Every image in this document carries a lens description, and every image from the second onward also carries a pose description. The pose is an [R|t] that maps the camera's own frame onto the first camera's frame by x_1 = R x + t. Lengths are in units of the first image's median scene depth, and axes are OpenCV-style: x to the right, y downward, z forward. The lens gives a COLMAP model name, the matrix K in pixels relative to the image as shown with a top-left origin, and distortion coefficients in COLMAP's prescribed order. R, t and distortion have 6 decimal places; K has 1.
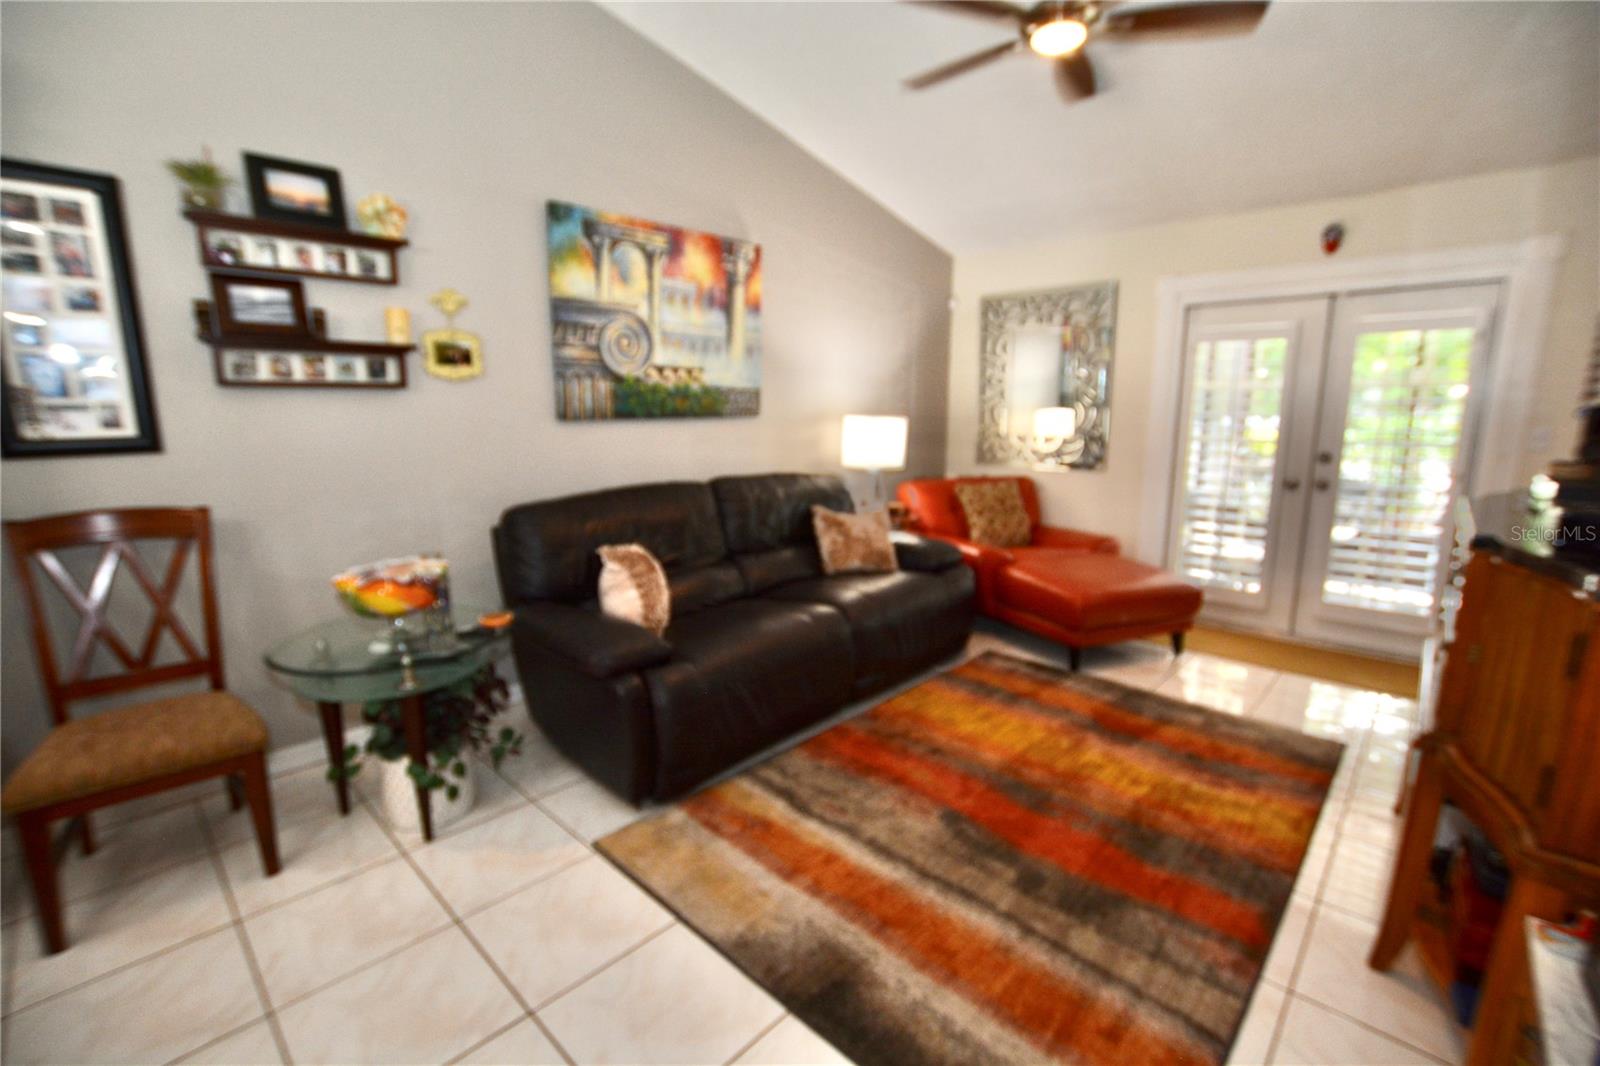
lens RADIAL K [[707.2, 0, 796.9], [0, 707.2, 533.6], [0, 0, 1]] dist [-0.036821, 0.006847]
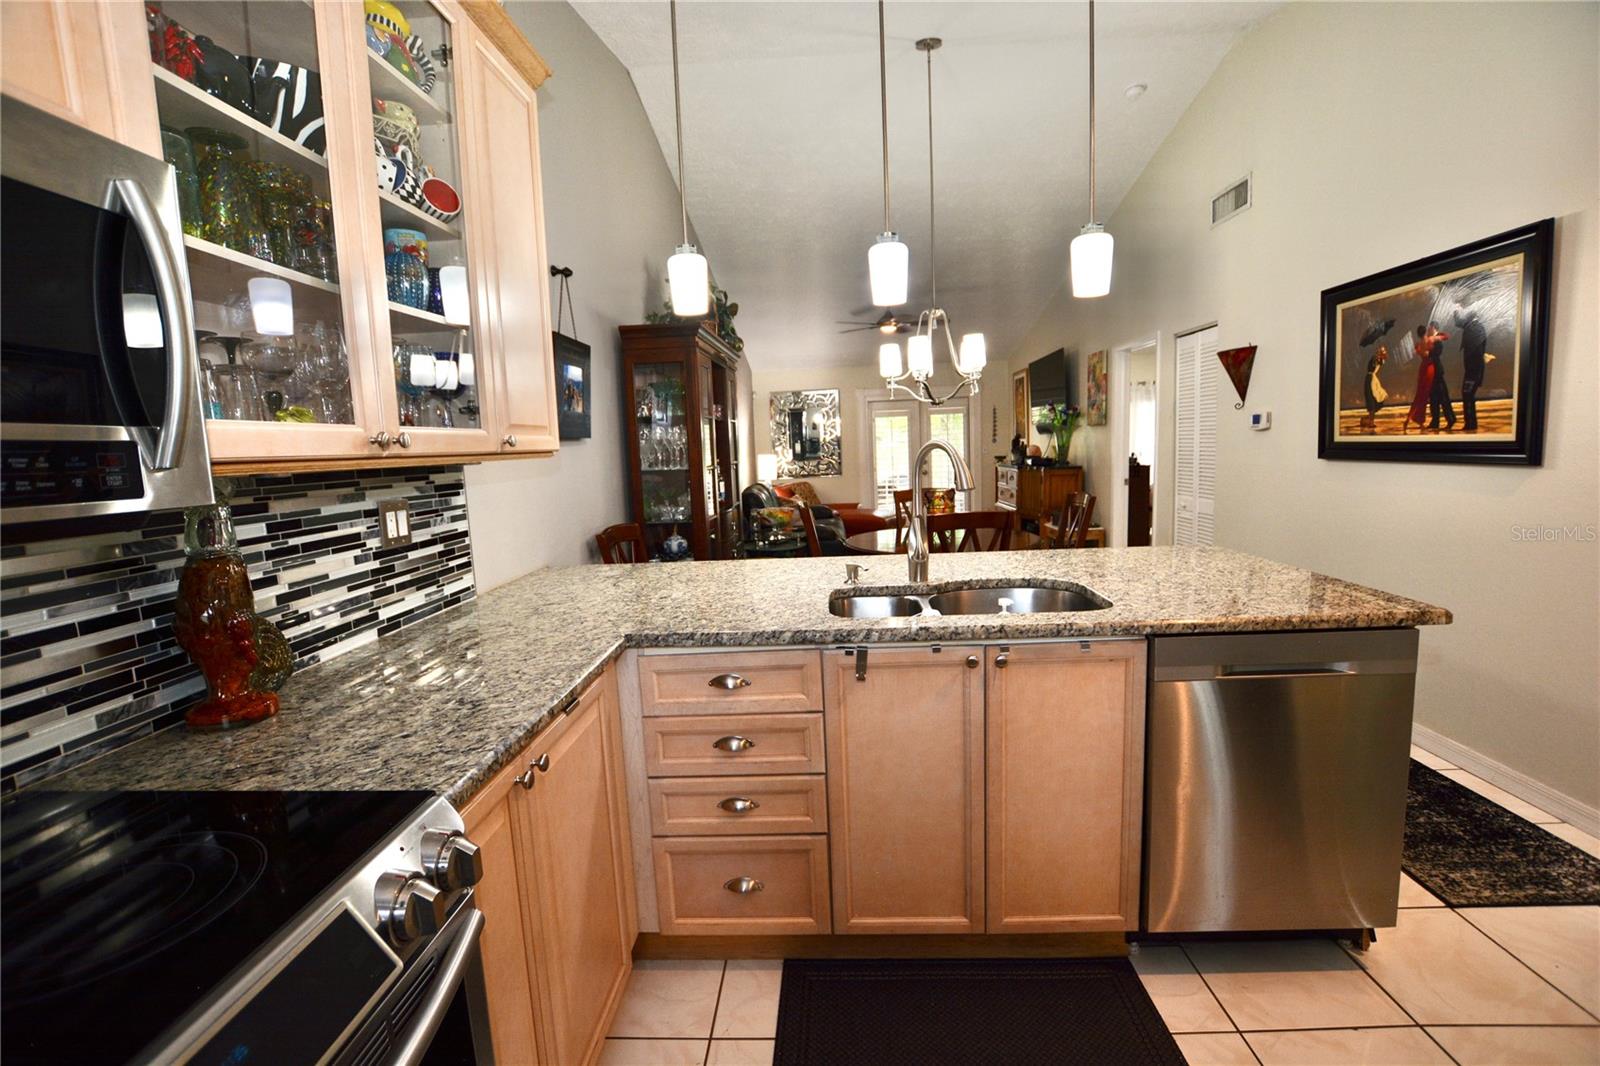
lens RADIAL K [[707.2, 0, 798.8], [0, 707.2, 534.0], [0, 0, 1]] dist [-0.036821, 0.006847]
pose [[0.758144, -0.114170, 0.642015, -1.556717], [0.156676, 0.987605, -0.009389, 0.126114], [-0.632985, 0.107706, 0.766635, -0.811420]]
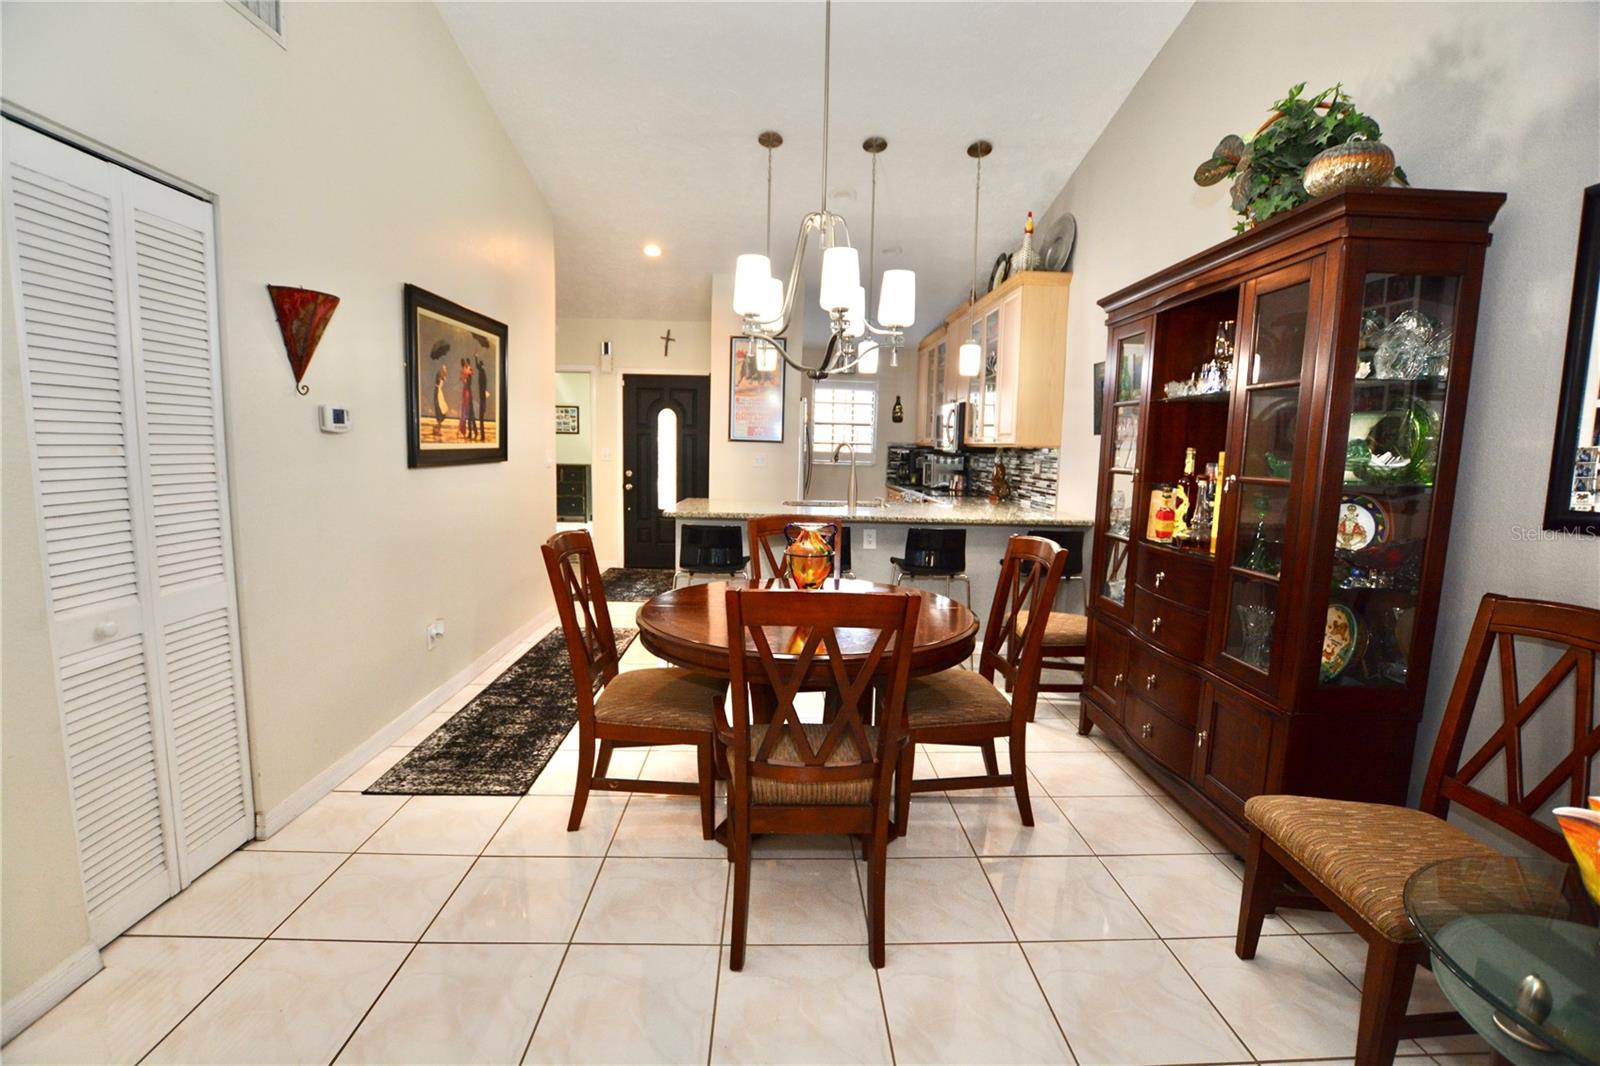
lens RADIAL K [[707.2, 0, 802.7], [0, 707.2, 534.5], [0, 0, 1]] dist [-0.036821, 0.006847]
pose [[-0.698964, 0.072483, -0.711474, 0.084927], [-0.148467, 0.958469, 0.243503, -0.106101], [0.699576, 0.275831, -0.659175, 0.556252]]
